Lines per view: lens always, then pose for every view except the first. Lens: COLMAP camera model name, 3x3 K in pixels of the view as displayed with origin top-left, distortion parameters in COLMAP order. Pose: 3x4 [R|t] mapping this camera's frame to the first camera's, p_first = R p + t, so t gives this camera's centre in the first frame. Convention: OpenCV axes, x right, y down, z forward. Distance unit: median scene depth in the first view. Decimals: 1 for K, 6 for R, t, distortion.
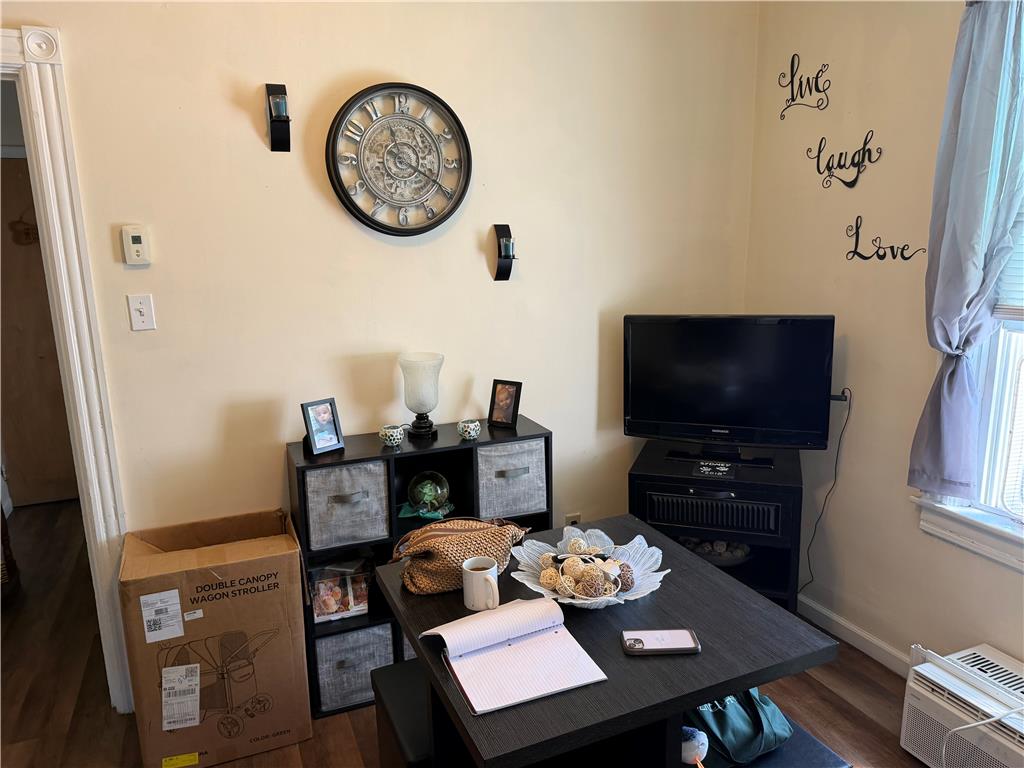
lens RADIAL K [[722.6, 0, 507.9], [0, 722.6, 387.9], [0, 0, 1]] dist [0.070082, -0.084490]
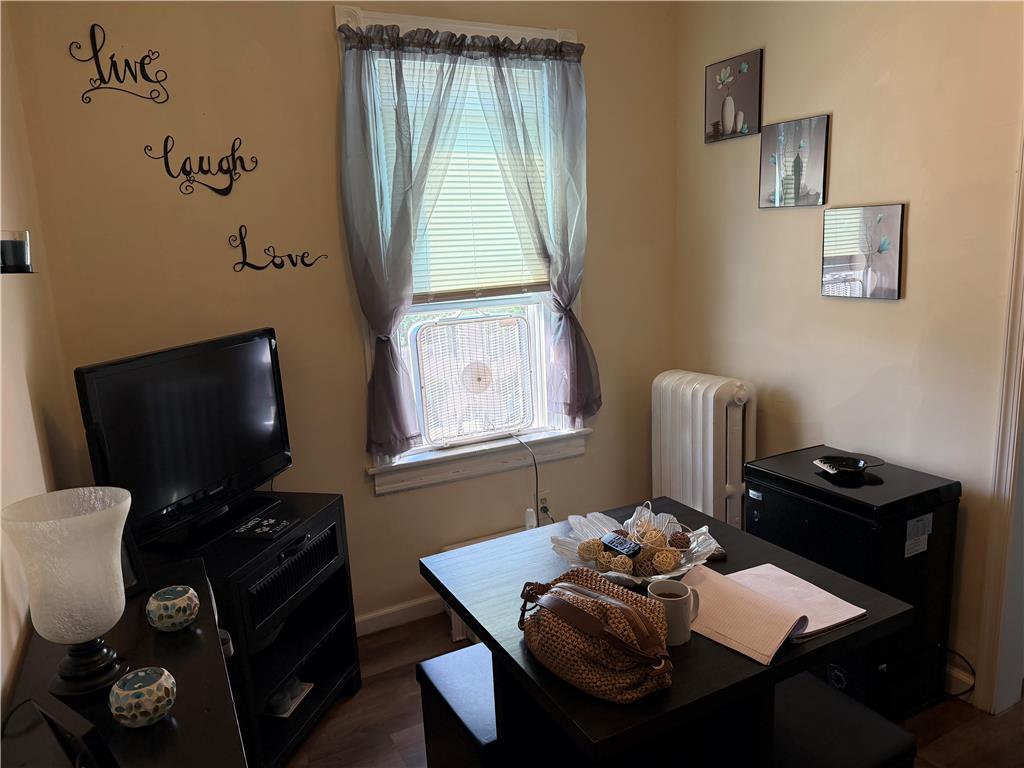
lens RADIAL K [[722.6, 0, 507.9], [0, 722.6, 387.9], [0, 0, 1]] dist [0.070082, -0.084490]
pose [[-0.055812, -0.170070, 0.983850, -0.517941], [0.260343, 0.948819, 0.178784, -0.111985], [-0.963902, 0.266117, -0.008679, 0.722986]]
